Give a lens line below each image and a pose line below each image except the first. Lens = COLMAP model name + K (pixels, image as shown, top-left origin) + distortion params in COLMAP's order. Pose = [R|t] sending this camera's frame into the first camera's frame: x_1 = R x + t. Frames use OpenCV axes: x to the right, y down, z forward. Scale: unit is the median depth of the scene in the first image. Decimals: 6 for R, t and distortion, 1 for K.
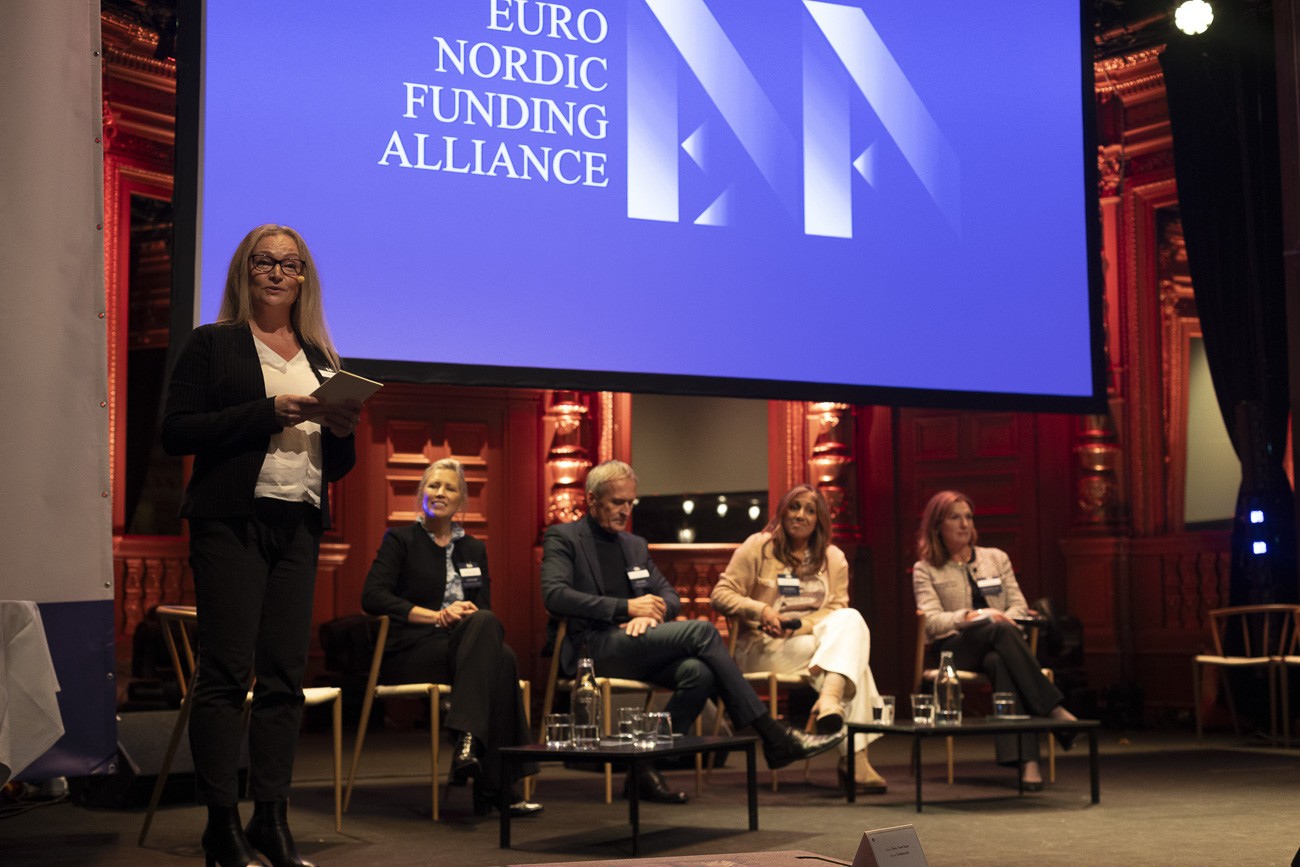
lens RADIAL K [[1983.5, 0, 638.1], [0, 1983.5, 442.2], [0, 0, 1]] dist [-0.061912, 0.000000]
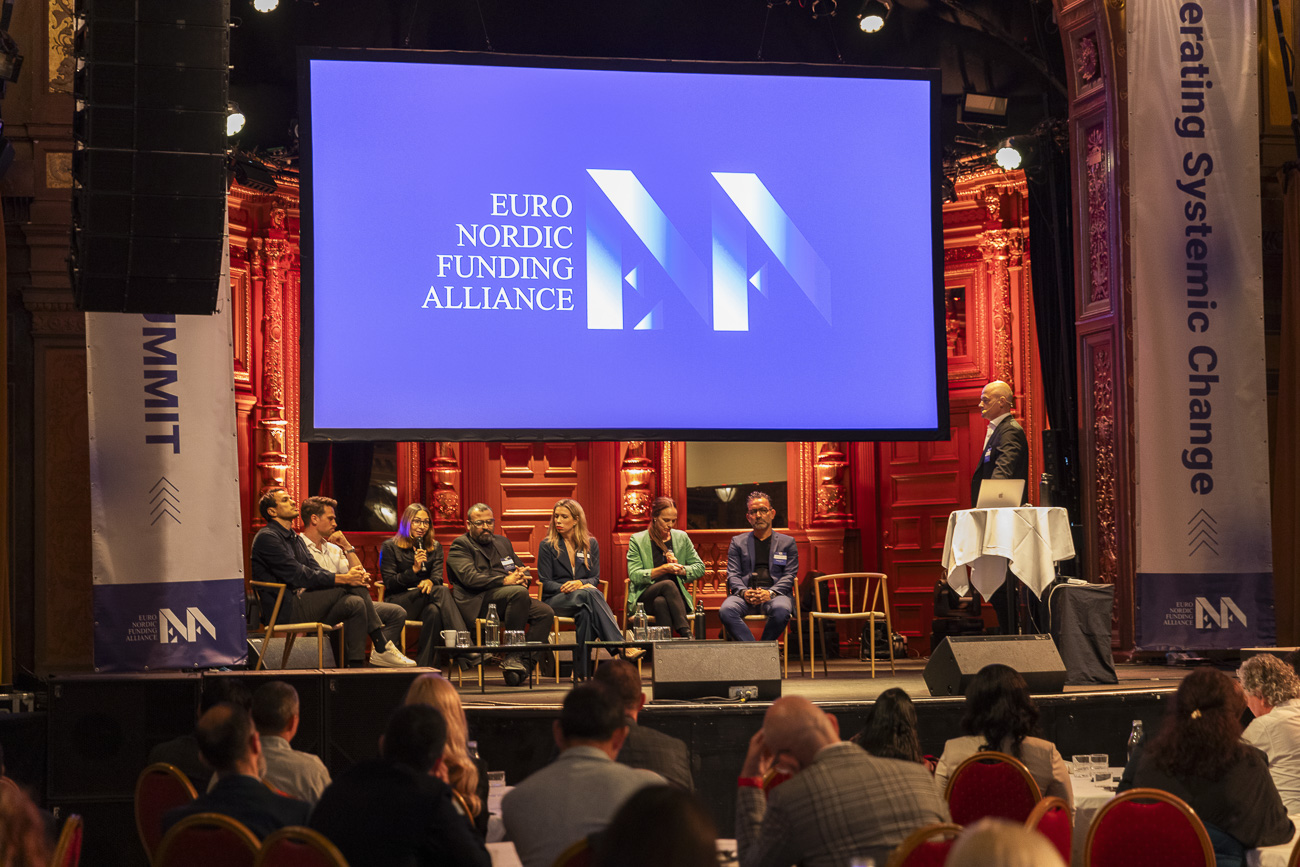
lens RADIAL K [[2568.8, 0, 654.8], [0, 2568.8, 422.7], [0, 0, 1]] dist [-0.180576, 0.000000]
pose [[0.979336, -0.022507, -0.200985, 0.457012], [0.027703, 0.999350, 0.023082, -0.085880], [0.200334, -0.028173, 0.979322, -0.981833]]
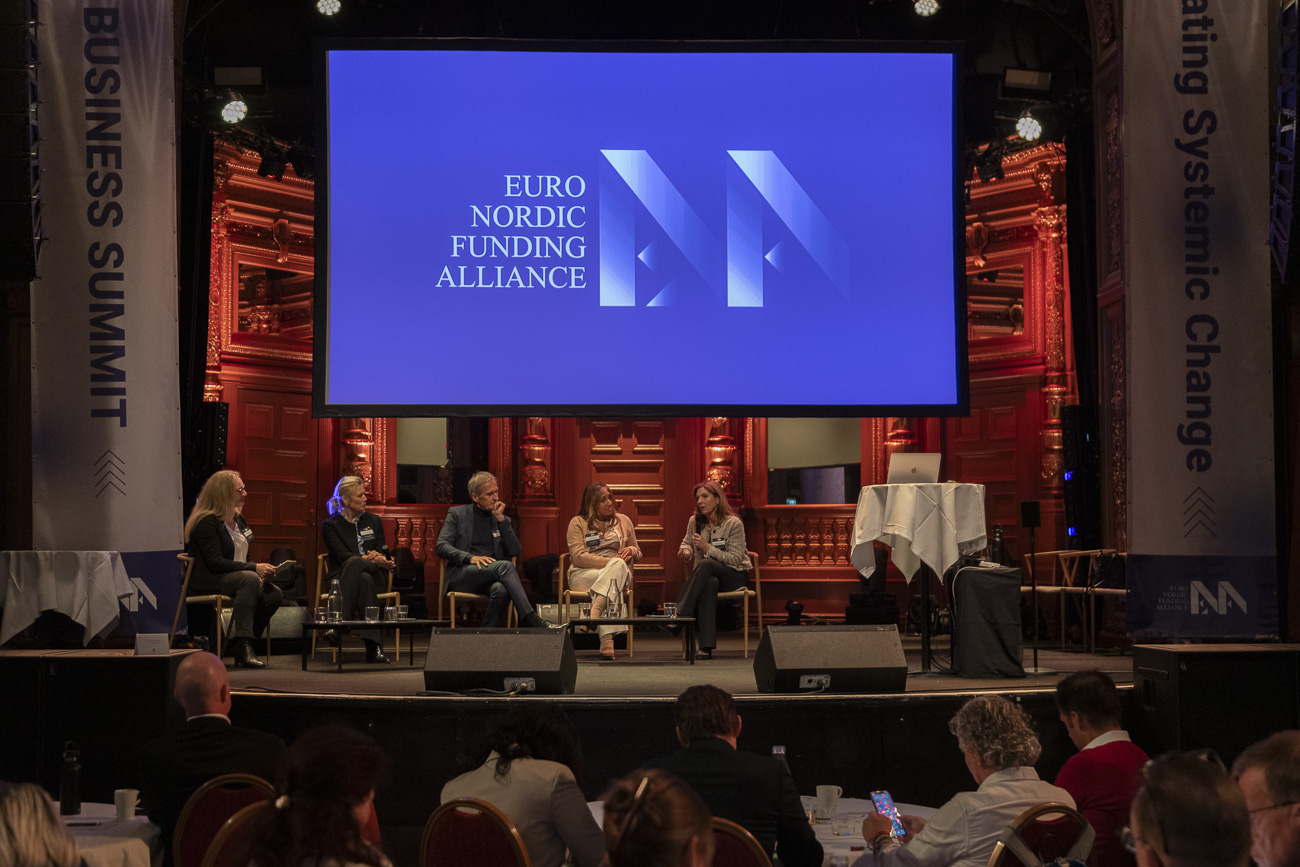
lens RADIAL K [[2016.6, 0, 667.2], [0, 2016.6, 487.3], [0, 0, 1]] dist [-0.131979, 0.000000]
pose [[0.919781, -0.010580, -0.392289, 0.683933], [0.033075, 0.998170, 0.050629, -0.049376], [0.391035, -0.059543, 0.918448, -0.472495]]
